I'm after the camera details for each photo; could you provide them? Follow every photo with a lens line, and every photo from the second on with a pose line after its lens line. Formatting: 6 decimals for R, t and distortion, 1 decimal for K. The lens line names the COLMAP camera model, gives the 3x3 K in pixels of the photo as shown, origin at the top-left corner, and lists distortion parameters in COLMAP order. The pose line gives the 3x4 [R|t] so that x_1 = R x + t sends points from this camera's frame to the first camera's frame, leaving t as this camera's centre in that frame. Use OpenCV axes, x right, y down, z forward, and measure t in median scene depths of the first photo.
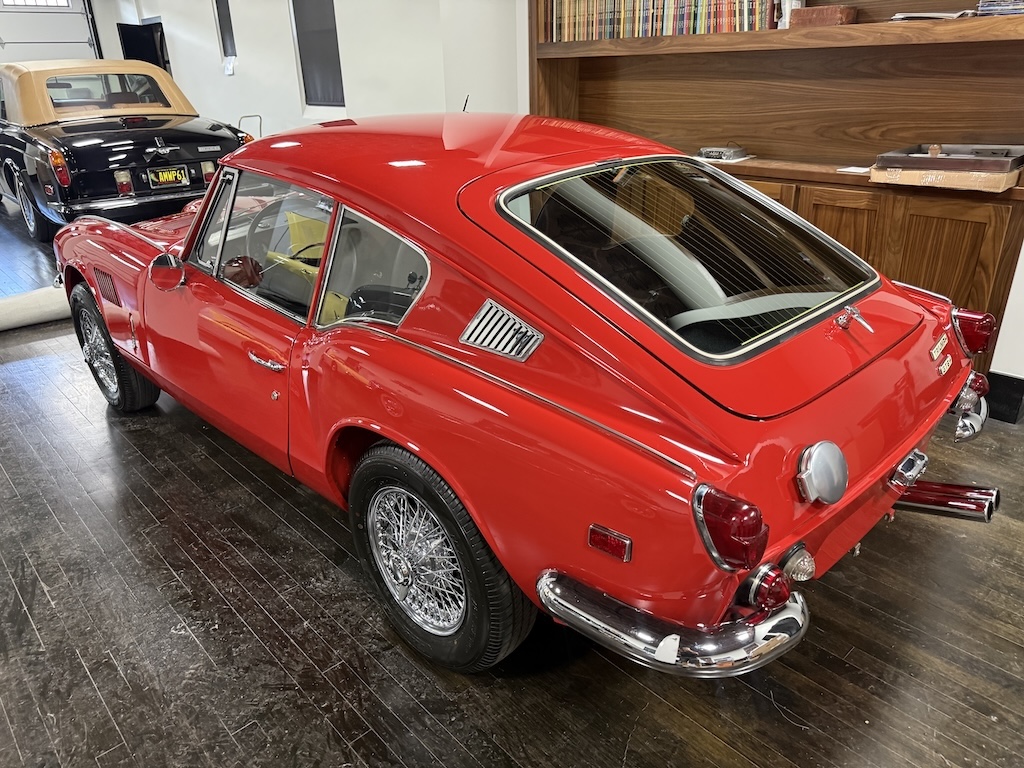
lens RADIAL K [[725.4, 0, 510.8], [0, 725.4, 389.2], [0, 0, 1]] dist [0.014191, -0.005173]
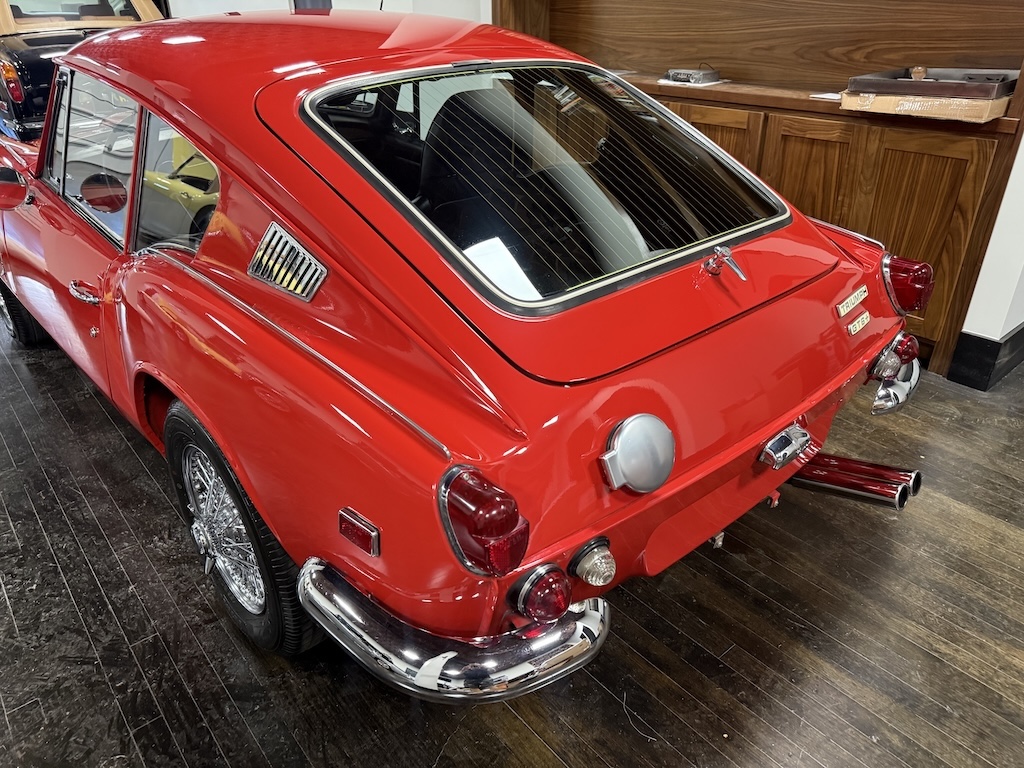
lens RADIAL K [[731.0, 0, 512.0], [0, 731.0, 384.0], [0, 0, 1]] dist [0.009179, -0.001394]
pose [[0.998884, 0.035615, -0.031020, 0.202818], [-0.033328, 0.996895, 0.071343, -0.008828], [0.033465, -0.070229, 0.996969, 0.128954]]
